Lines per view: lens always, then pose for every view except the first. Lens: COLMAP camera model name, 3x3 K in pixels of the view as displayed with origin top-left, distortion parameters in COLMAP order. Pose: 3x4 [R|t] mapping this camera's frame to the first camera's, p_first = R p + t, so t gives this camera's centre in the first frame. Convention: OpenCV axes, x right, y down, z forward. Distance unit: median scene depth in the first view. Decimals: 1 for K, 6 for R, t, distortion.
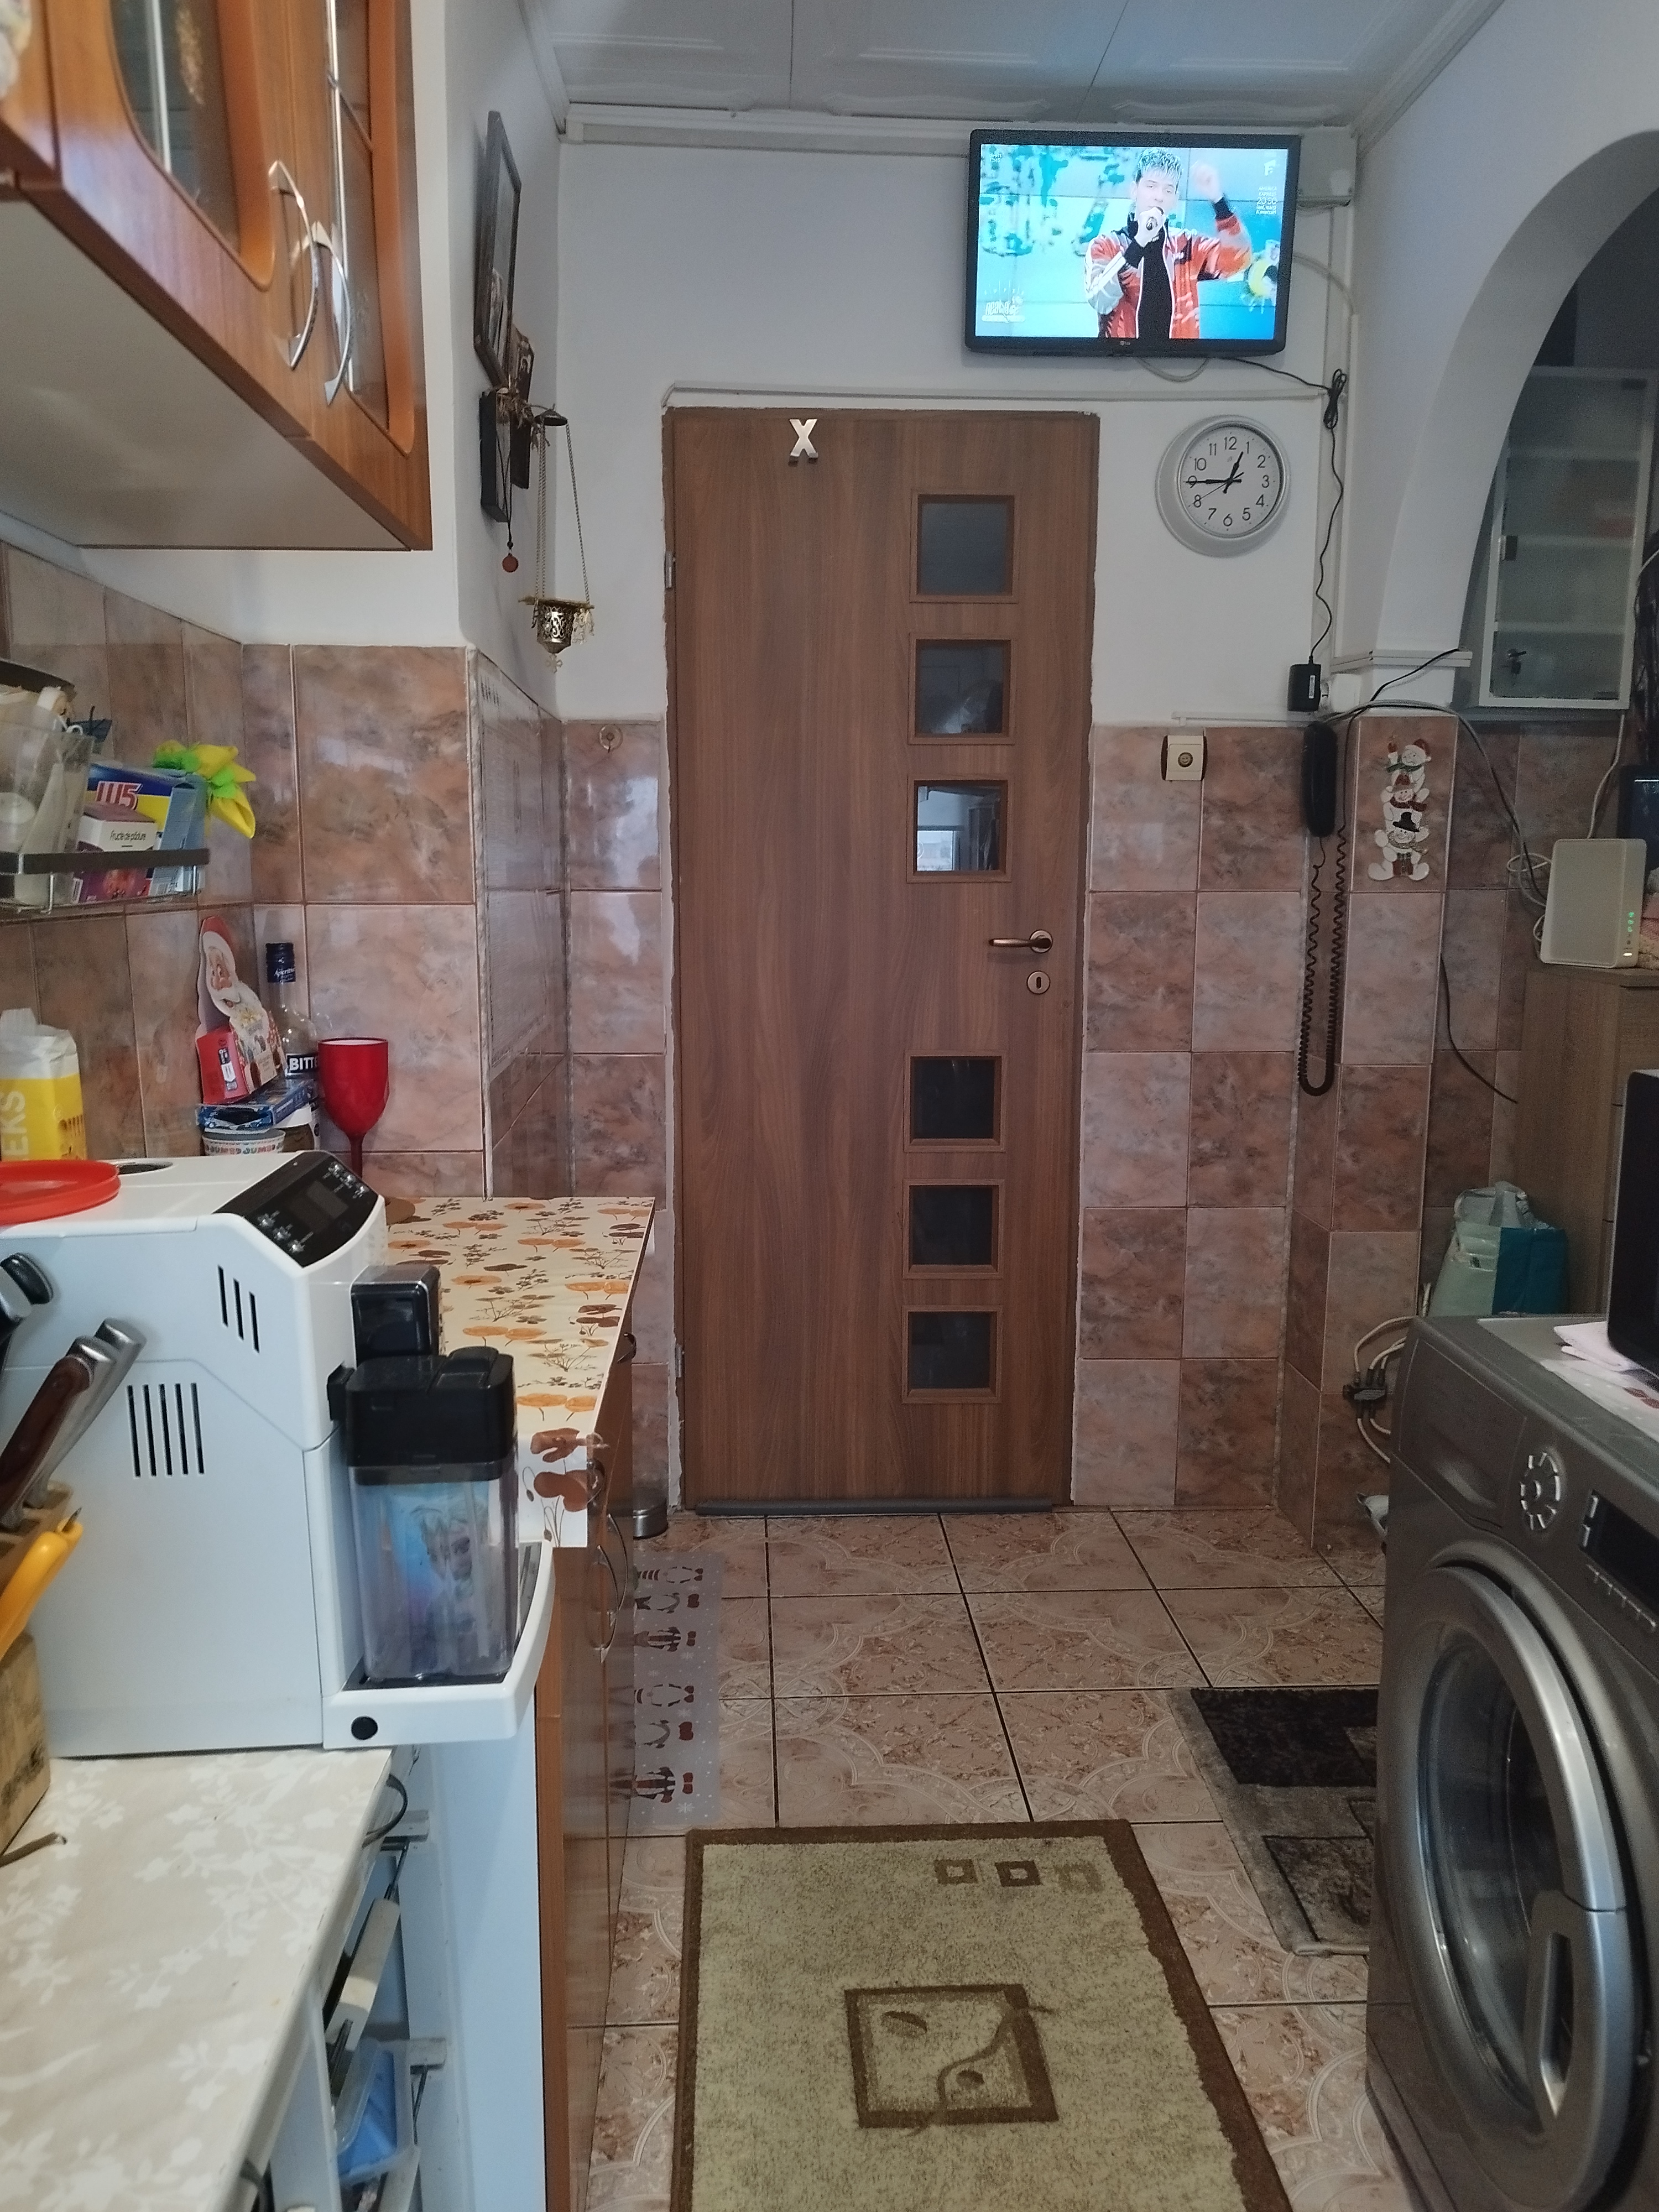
lens RADIAL K [[1567.5, 0, 830.8], [0, 1567.5, 1111.2], [0, 0, 1]] dist [0.004284, 0.000986]
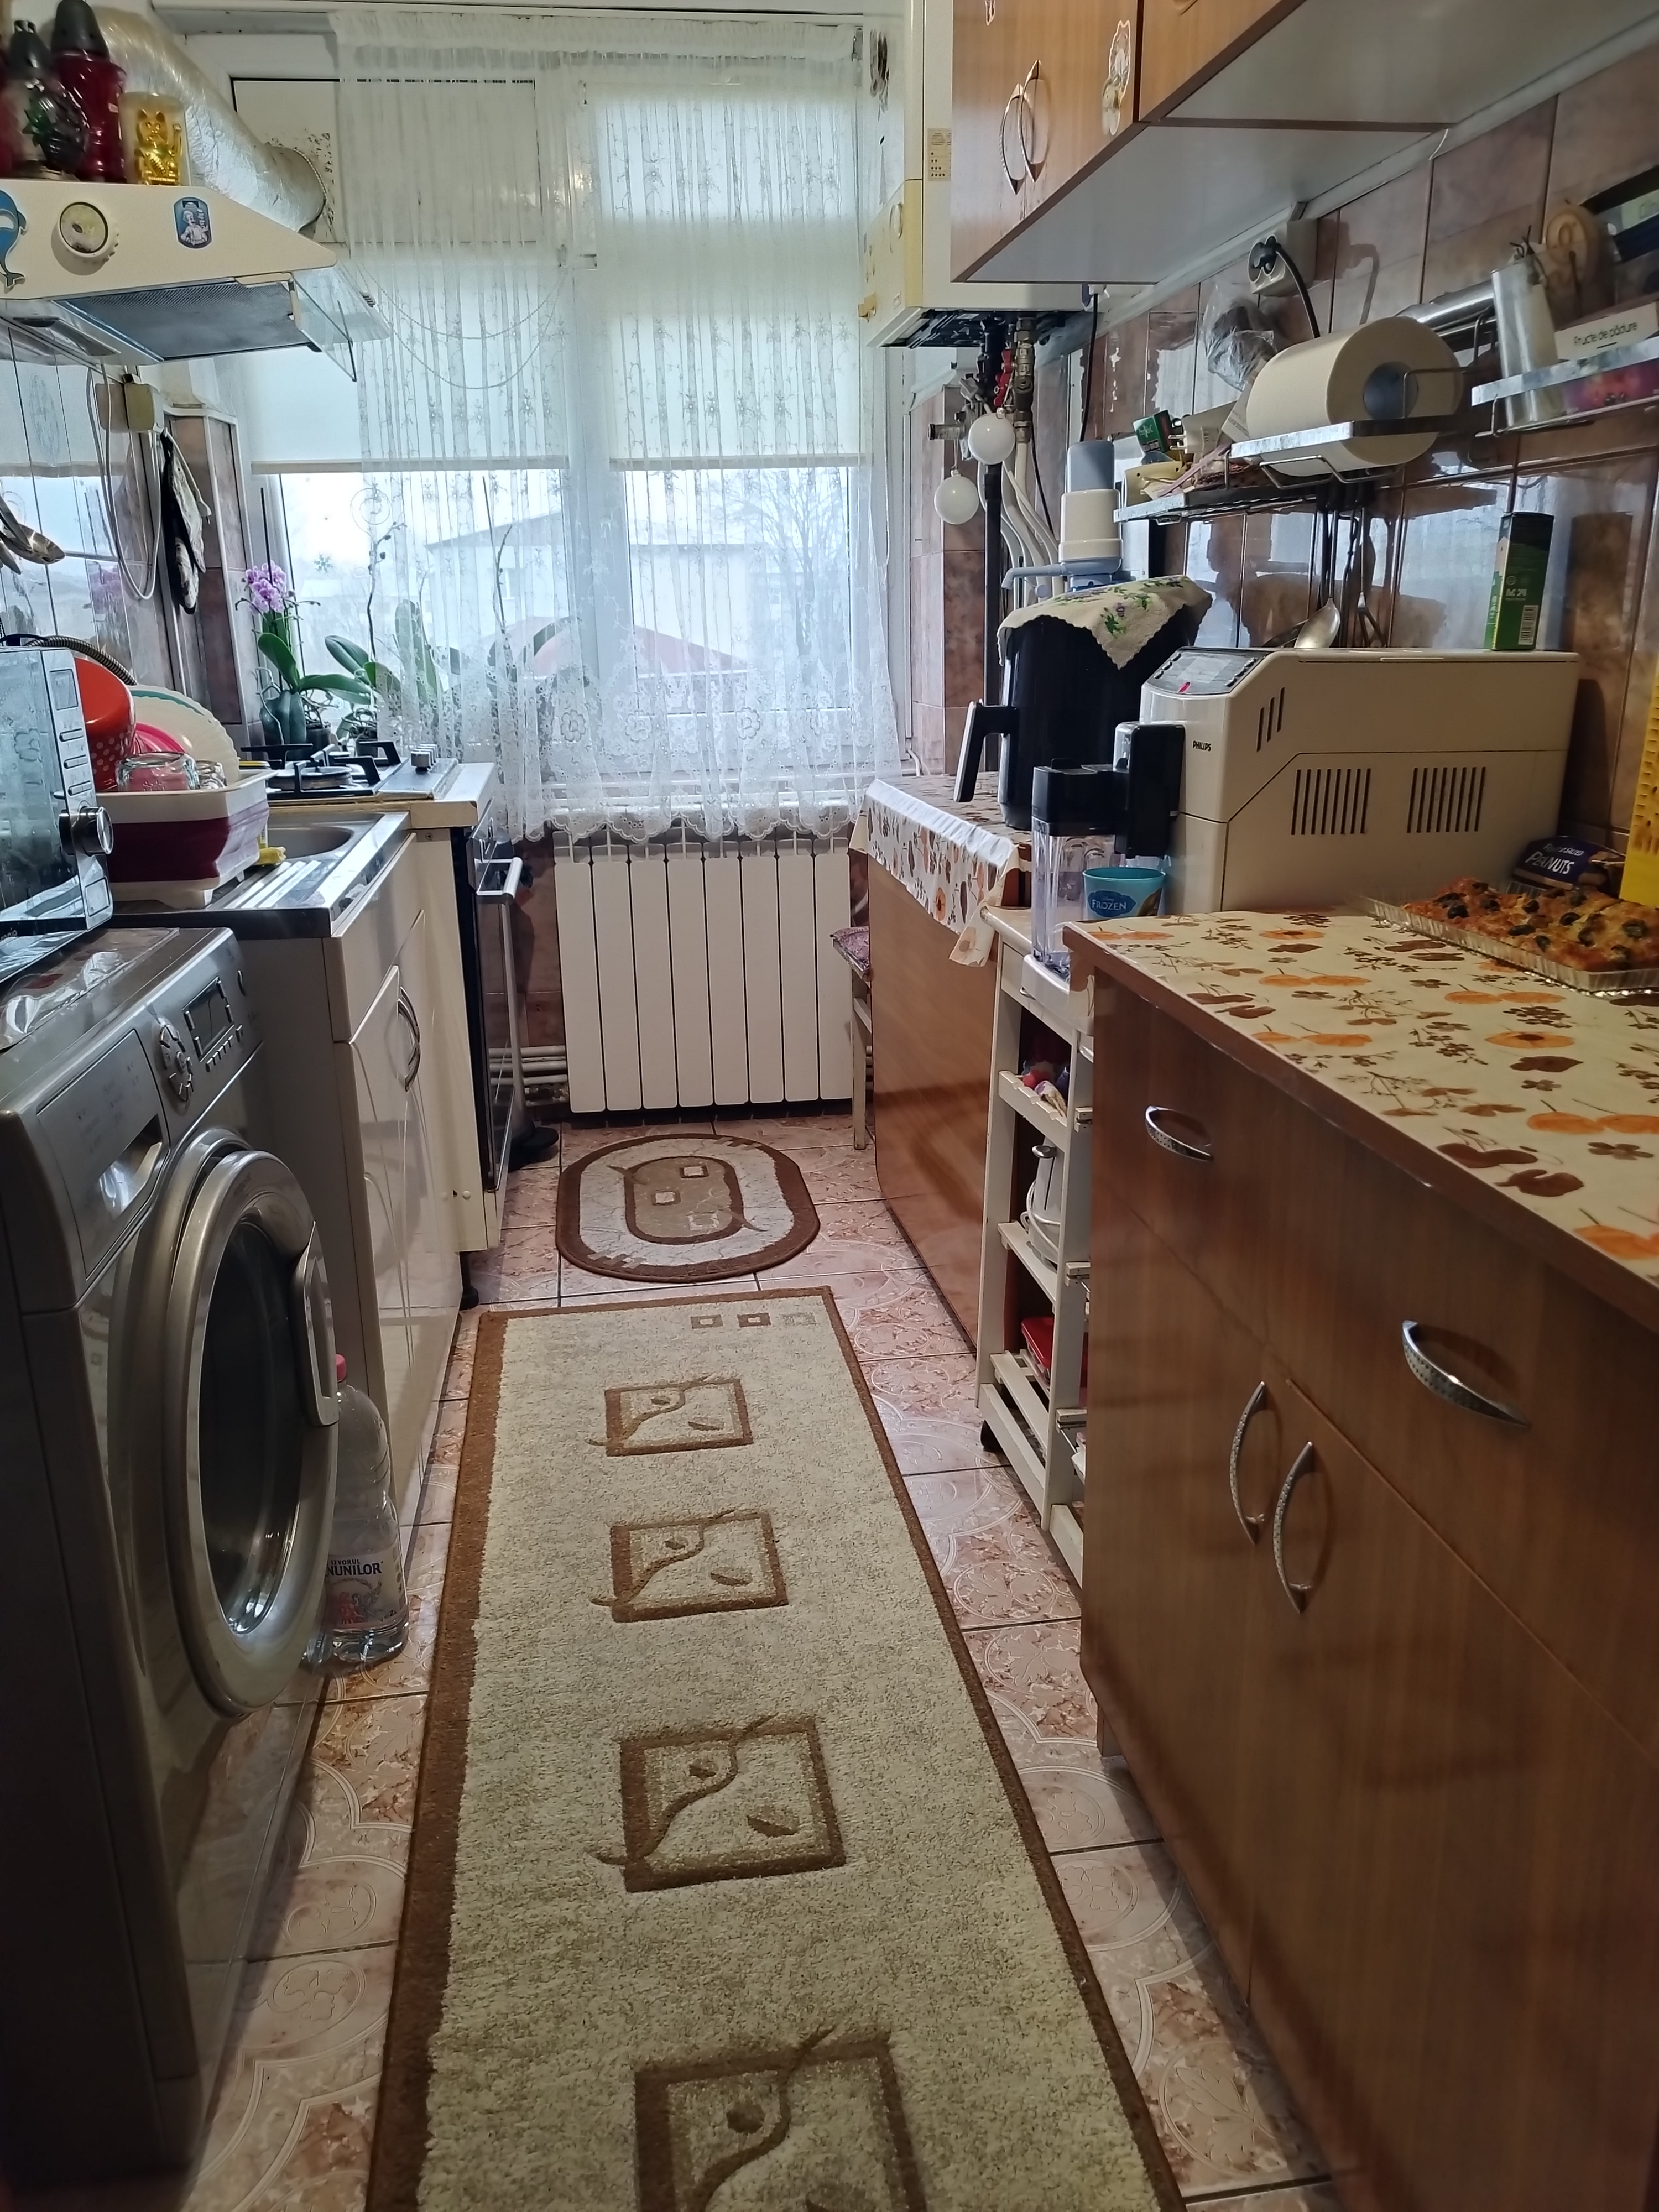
lens RADIAL K [[1546.3, 0, 826.9], [0, 1546.3, 1106.1], [0, 0, 1]] dist [0.003008, 0.000482]
pose [[-0.994625, 0.054548, -0.088008, 0.088508], [0.009275, 0.893498, 0.448971, -0.129125], [0.103126, 0.445741, -0.889202, 1.428578]]
